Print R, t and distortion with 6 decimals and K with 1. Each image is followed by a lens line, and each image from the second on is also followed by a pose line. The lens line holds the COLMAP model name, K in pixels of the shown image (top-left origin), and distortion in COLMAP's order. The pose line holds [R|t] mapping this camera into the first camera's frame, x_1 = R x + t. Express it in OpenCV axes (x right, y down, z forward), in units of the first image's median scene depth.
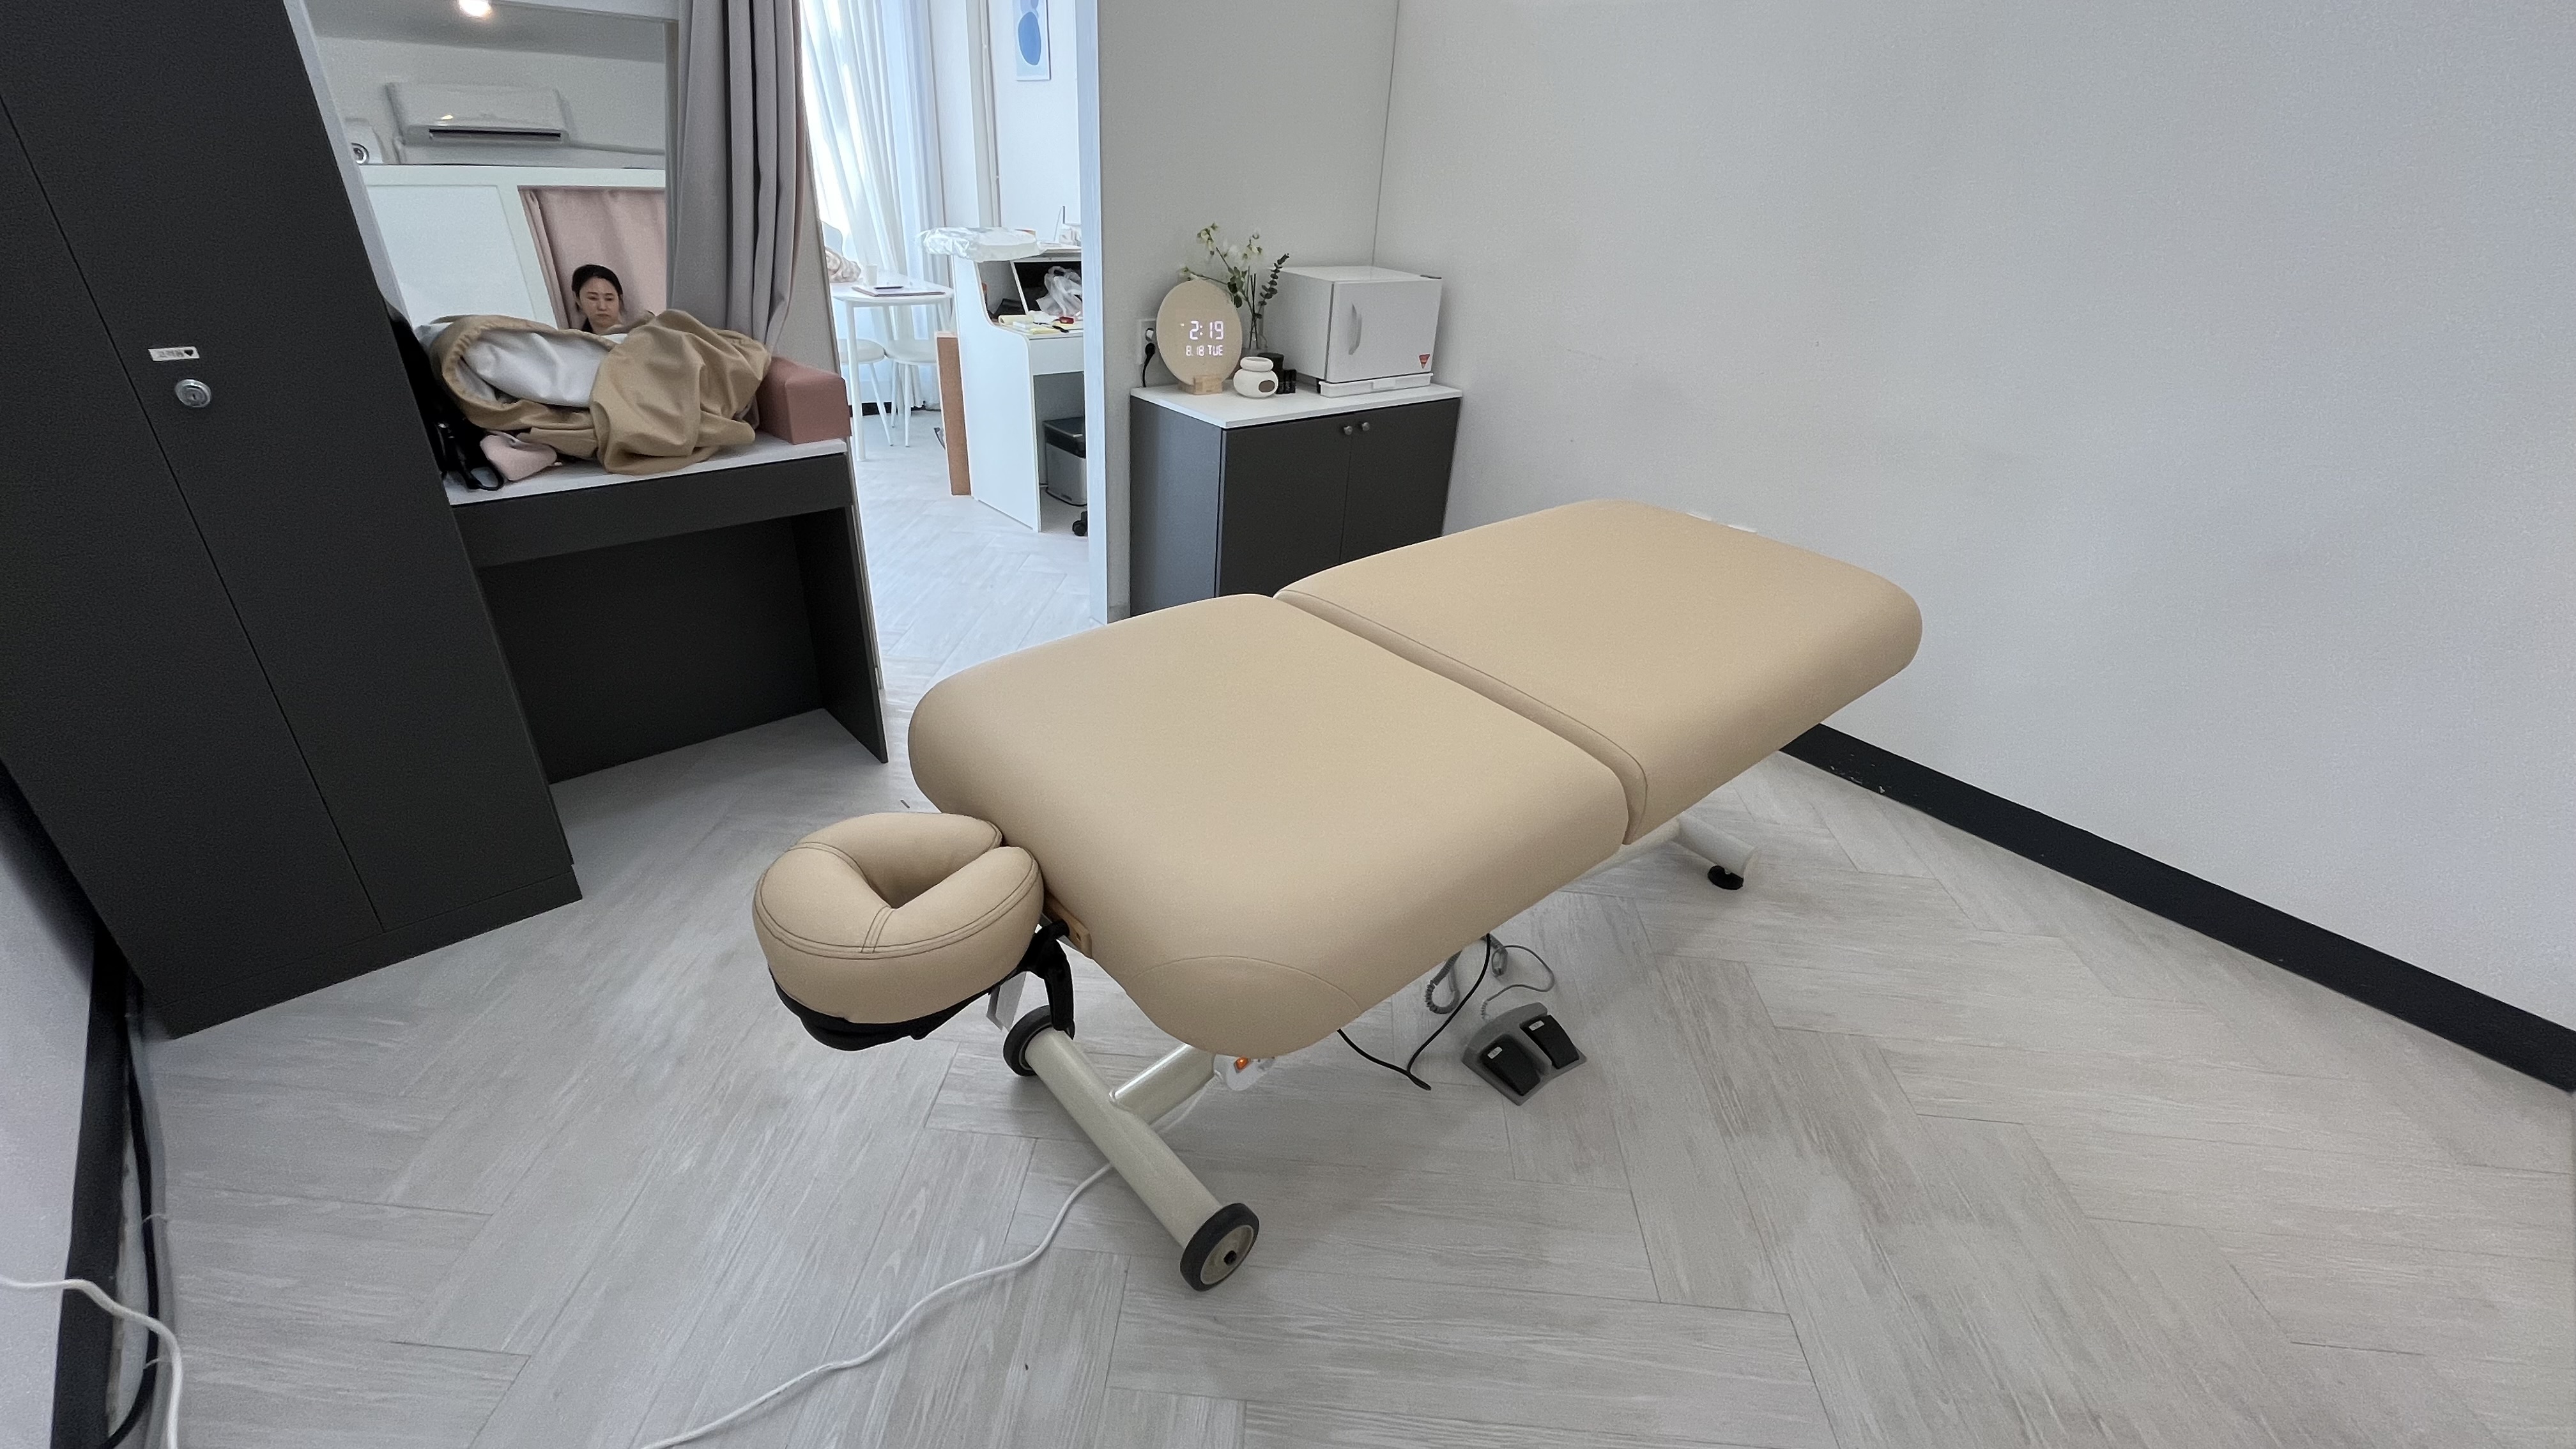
lens RADIAL K [[1047.4, 0, 1291.4], [0, 1047.4, 731.9], [0, 0, 1]] dist [-0.002701, 0.000393]
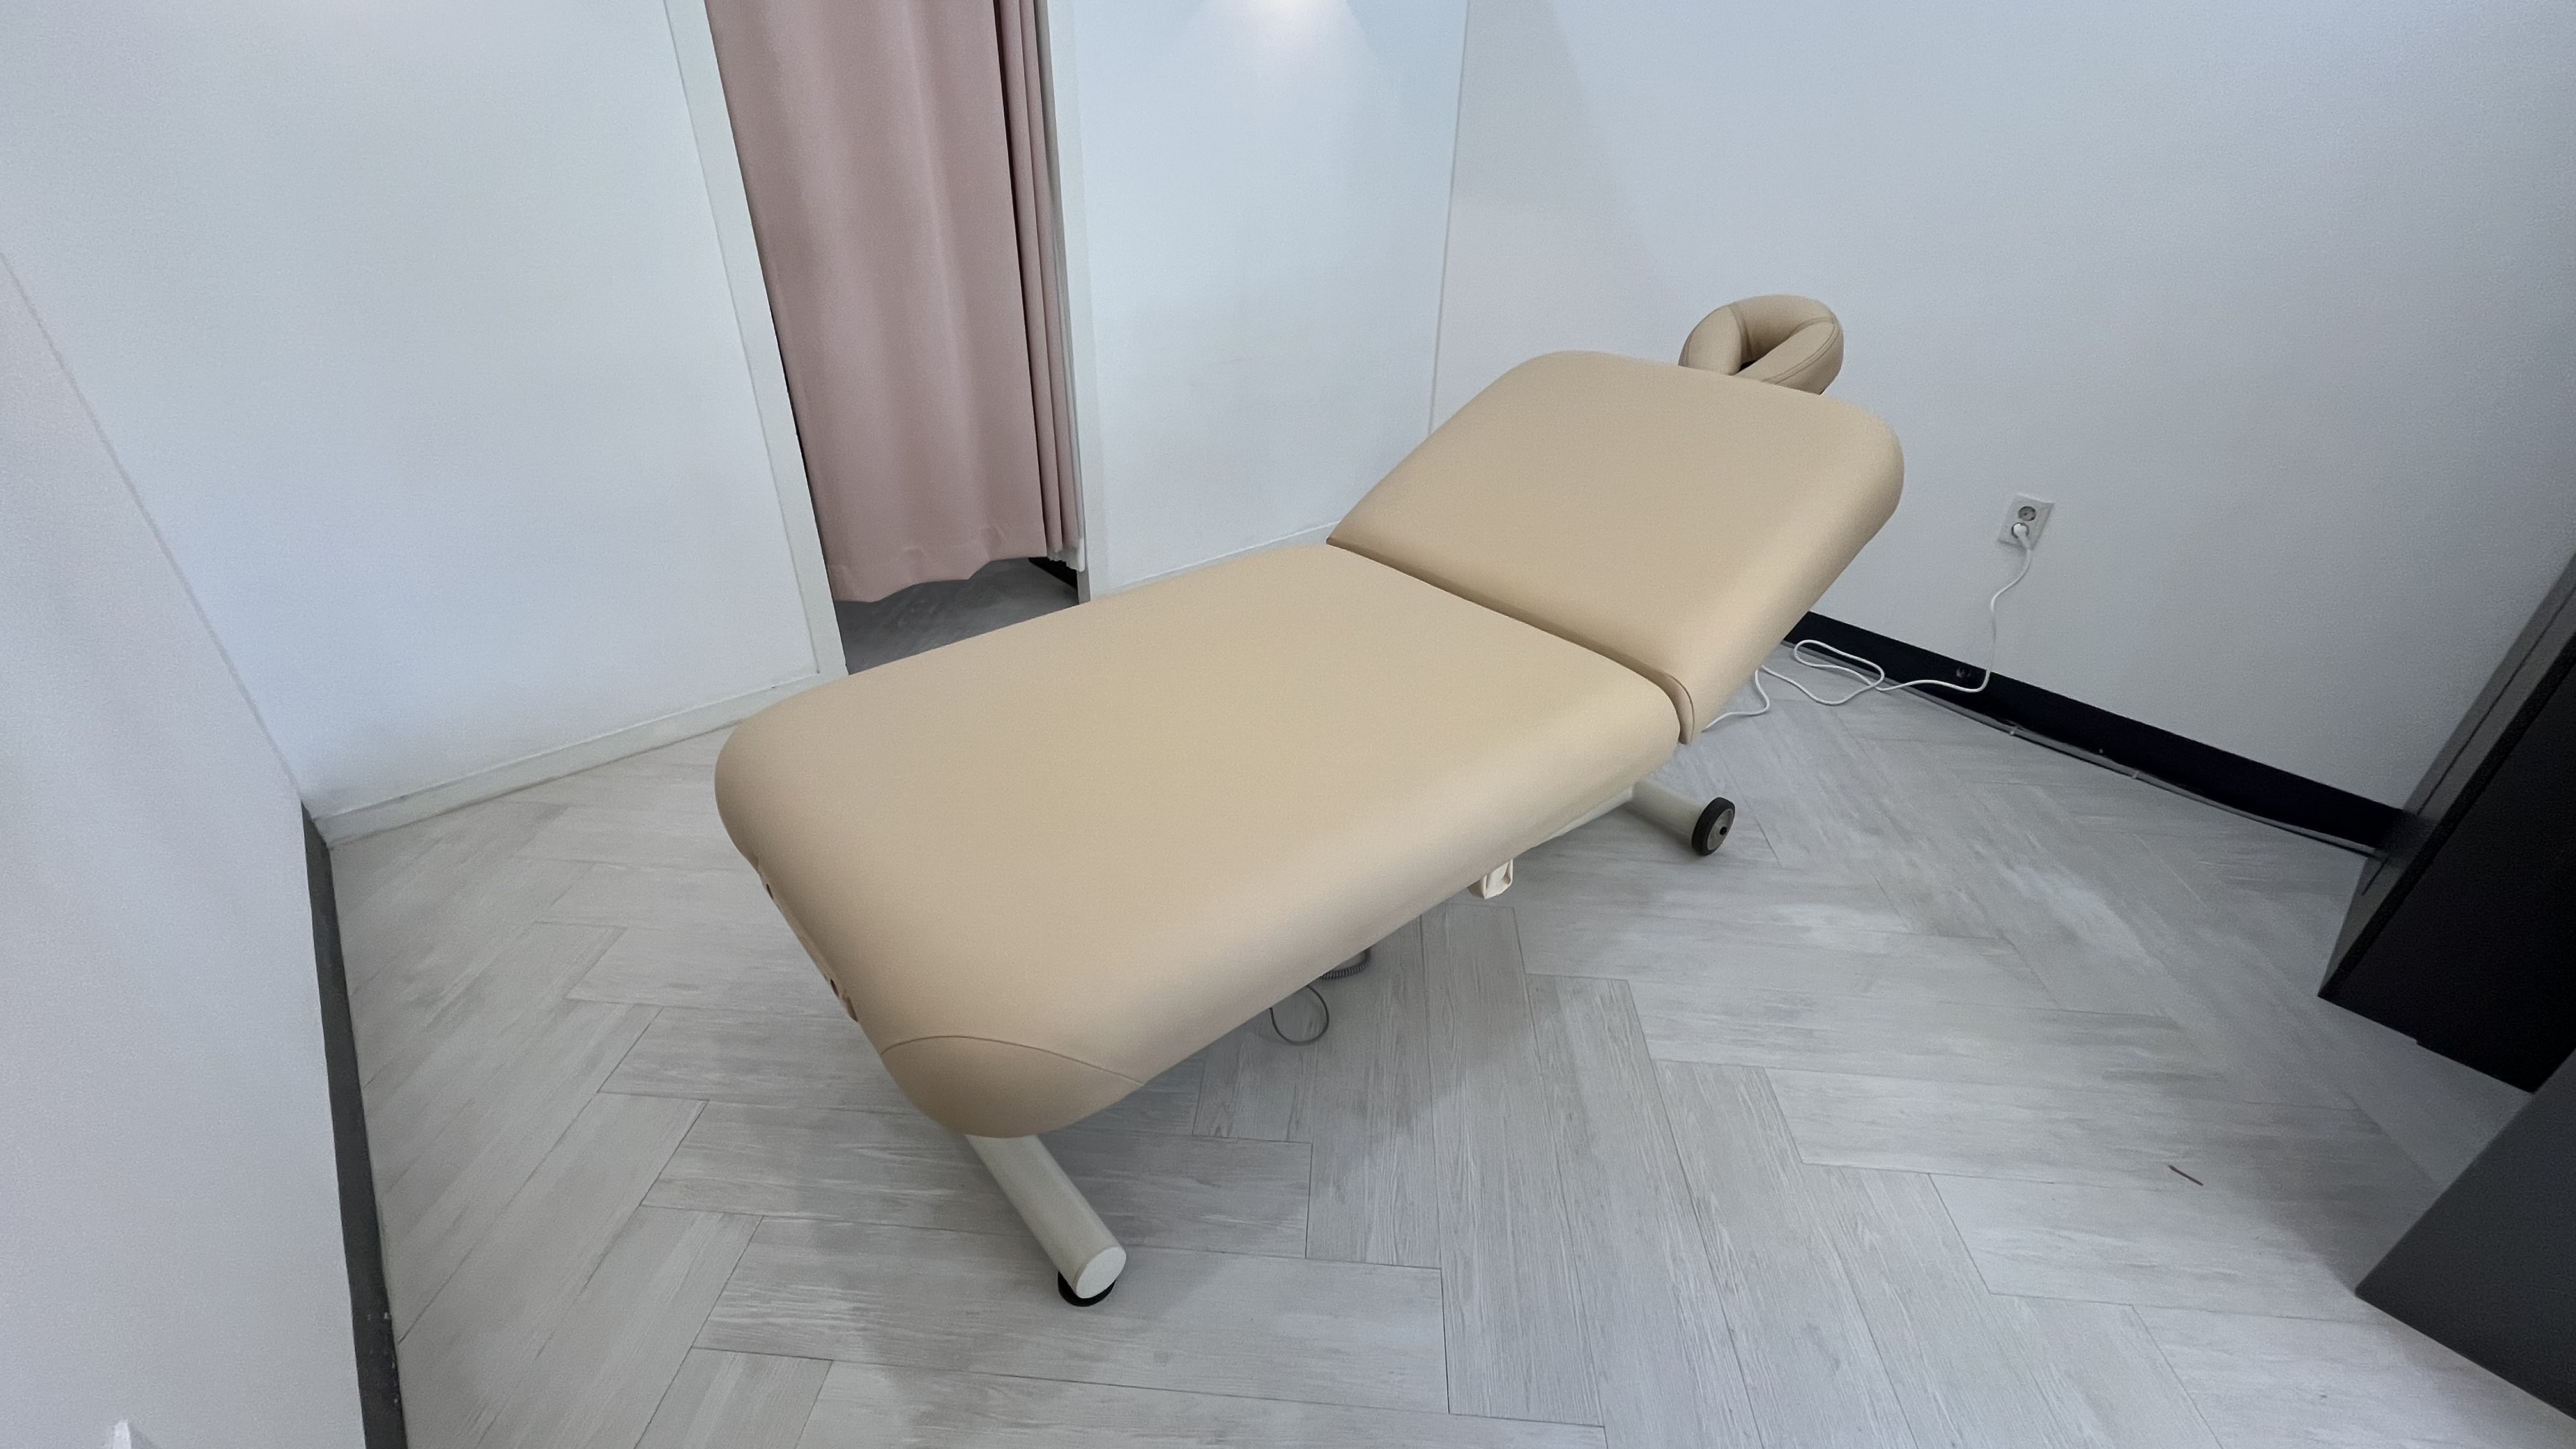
lens RADIAL K [[1047.4, 0, 1276.4], [0, 1047.4, 716.3], [0, 0, 1]] dist [-0.002701, 0.000393]
pose [[-0.996017, -0.087987, -0.014438, 0.175801], [-0.056983, 0.503592, 0.862060, -0.475489], [-0.068579, 0.859449, -0.506600, 0.900654]]
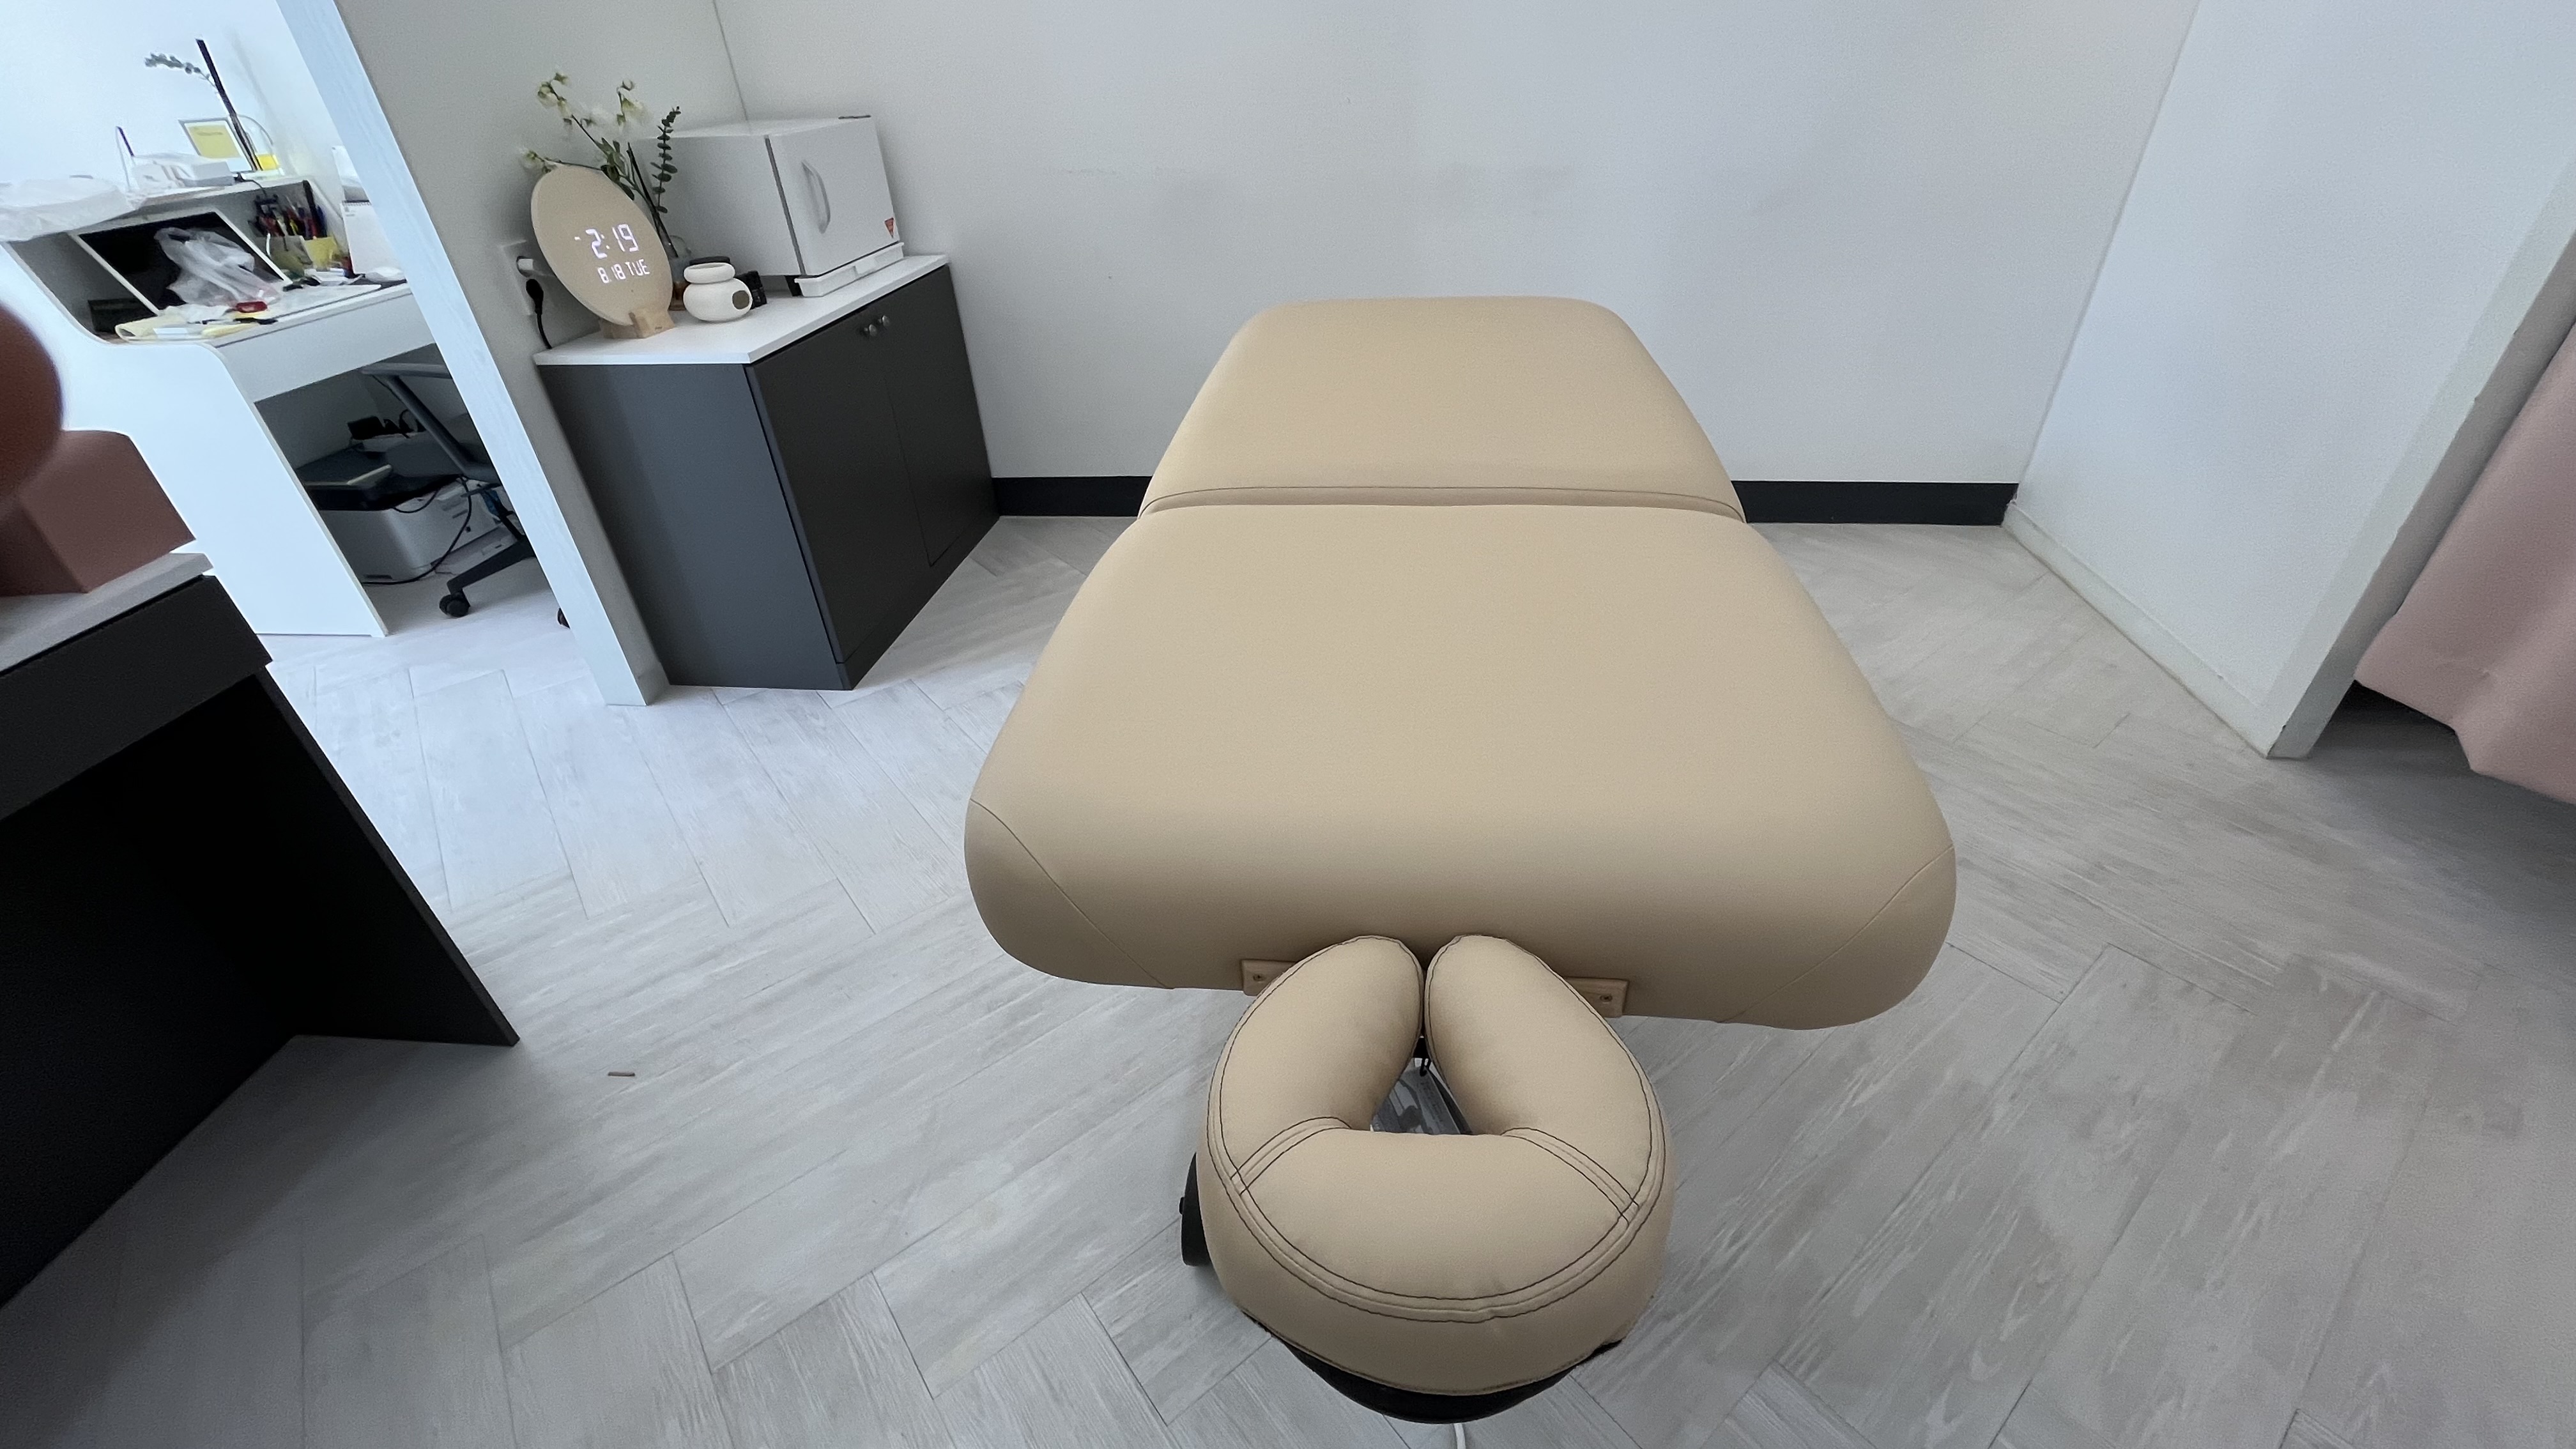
lens RADIAL K [[1047.4, 0, 1284.3], [0, 1047.4, 728.0], [0, 0, 1]] dist [-0.002701, 0.000393]
pose [[0.743951, -0.449410, 0.494537, -0.234197], [0.402739, 0.892100, 0.204839, -0.065817], [-0.533233, 0.046779, 0.844674, 0.211335]]
